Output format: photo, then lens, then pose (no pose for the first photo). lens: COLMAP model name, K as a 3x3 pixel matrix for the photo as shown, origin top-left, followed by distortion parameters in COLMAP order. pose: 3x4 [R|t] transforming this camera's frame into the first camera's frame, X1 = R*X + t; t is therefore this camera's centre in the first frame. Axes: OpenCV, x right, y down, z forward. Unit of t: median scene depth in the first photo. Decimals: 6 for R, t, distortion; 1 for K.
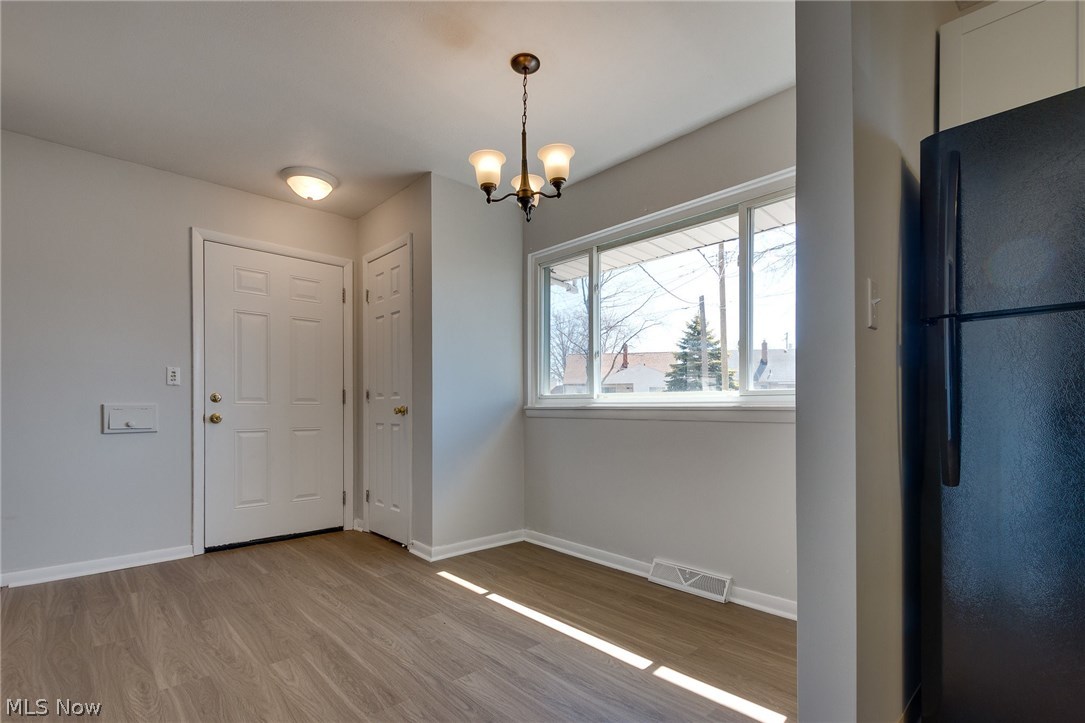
lens RADIAL K [[497.4, 0, 540.2], [0, 497.4, 411.6], [0, 0, 1]] dist [0.028002, 0.000043]
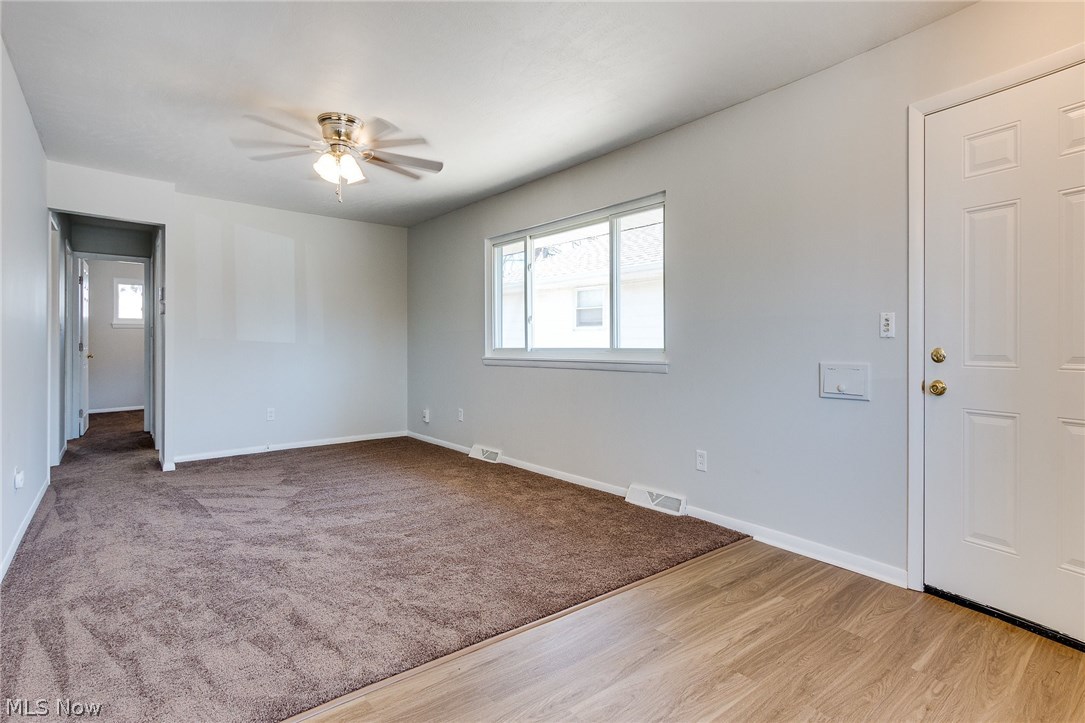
lens RADIAL K [[590.8, 0, 592.1], [0, 590.8, 348.3], [0, 0, 1]] dist [0.033527, 0.000302]
pose [[-0.085128, 0.018323, -0.996202, 0.149921], [0.001812, 0.999832, 0.018235, -0.052844], [0.996368, -0.000253, -0.085146, 0.647219]]
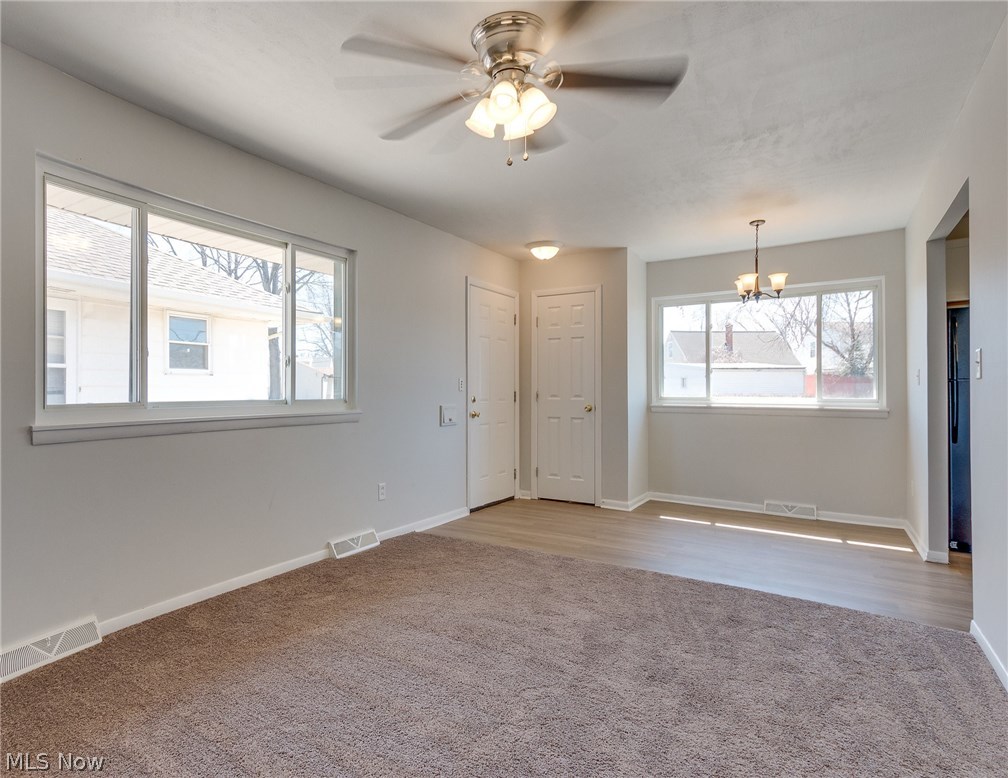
lens RADIAL K [[551.3, 0, 510.1], [0, 551.3, 392.9], [0, 0, 1]] dist [0.002549, 0.000182]
pose [[0.964703, 0.006472, 0.263262, -0.983544], [-0.005097, 0.999970, -0.005906, -0.039041], [-0.263292, 0.004355, 0.964706, -0.482512]]
